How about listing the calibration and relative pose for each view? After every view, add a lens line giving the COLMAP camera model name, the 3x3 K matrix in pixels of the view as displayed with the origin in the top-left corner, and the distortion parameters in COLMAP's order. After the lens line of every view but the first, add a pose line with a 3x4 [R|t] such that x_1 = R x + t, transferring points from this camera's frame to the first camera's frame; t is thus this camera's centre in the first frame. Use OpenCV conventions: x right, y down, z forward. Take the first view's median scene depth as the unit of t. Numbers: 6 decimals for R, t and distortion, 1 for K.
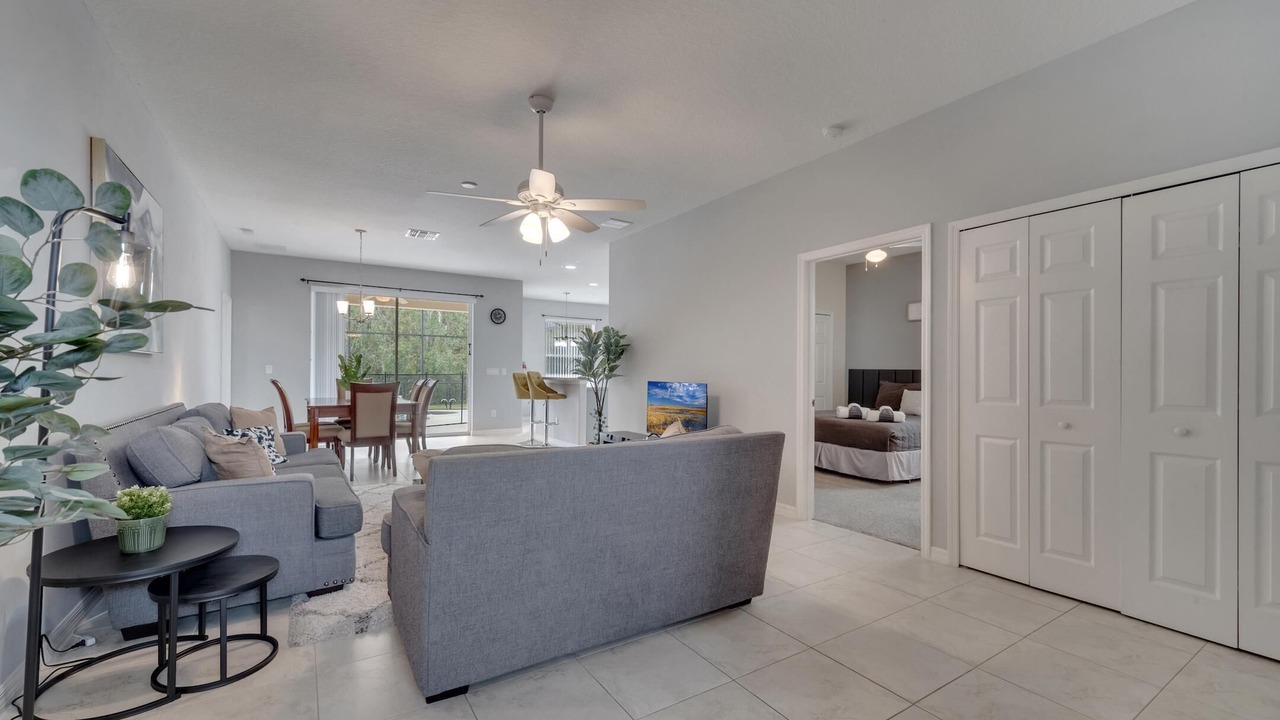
lens RADIAL K [[515.0, 0, 637.1], [0, 515.0, 370.3], [0, 0, 1]] dist [0.005310, -0.000297]
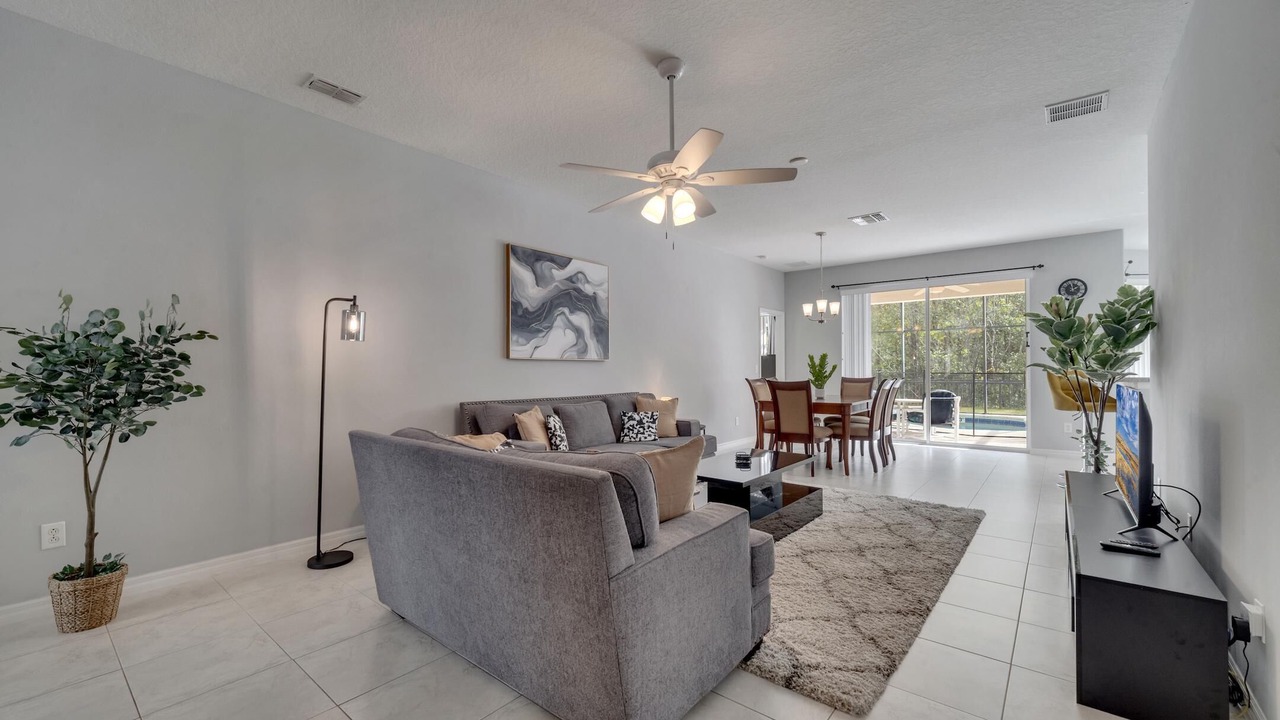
lens RADIAL K [[509.8, 0, 637.4], [0, 509.8, 365.2], [0, 0, 1]] dist [0.003089, 0.000010]
pose [[0.309697, -0.015328, -0.950712, 0.327849], [0.008054, 0.999876, -0.013497, 0.003531], [0.950801, -0.003477, 0.309782, 0.351878]]
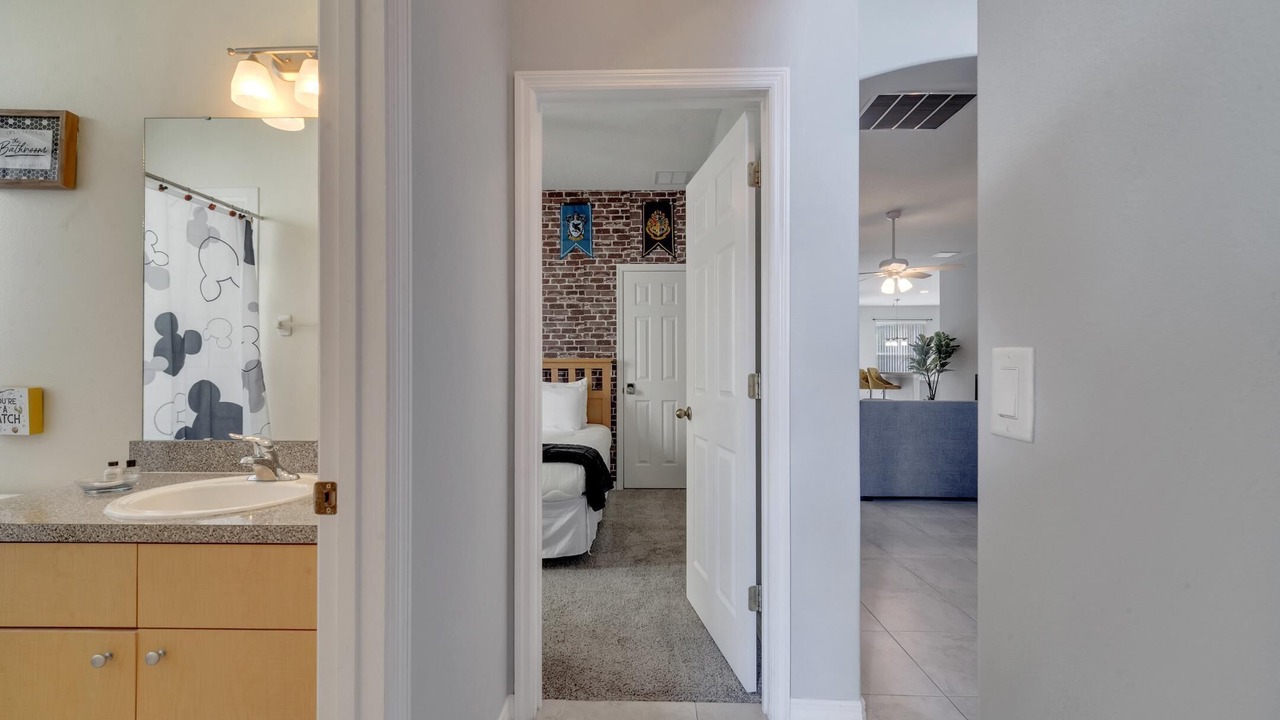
lens RADIAL K [[515.0, 0, 637.1], [0, 515.0, 370.3], [0, 0, 1]] dist [0.005310, -0.000297]
pose [[0.832868, -0.009552, -0.553390, 0.027297], [0.012487, 0.999921, 0.001535, -0.001063], [0.553331, -0.008189, 0.832921, -0.486452]]
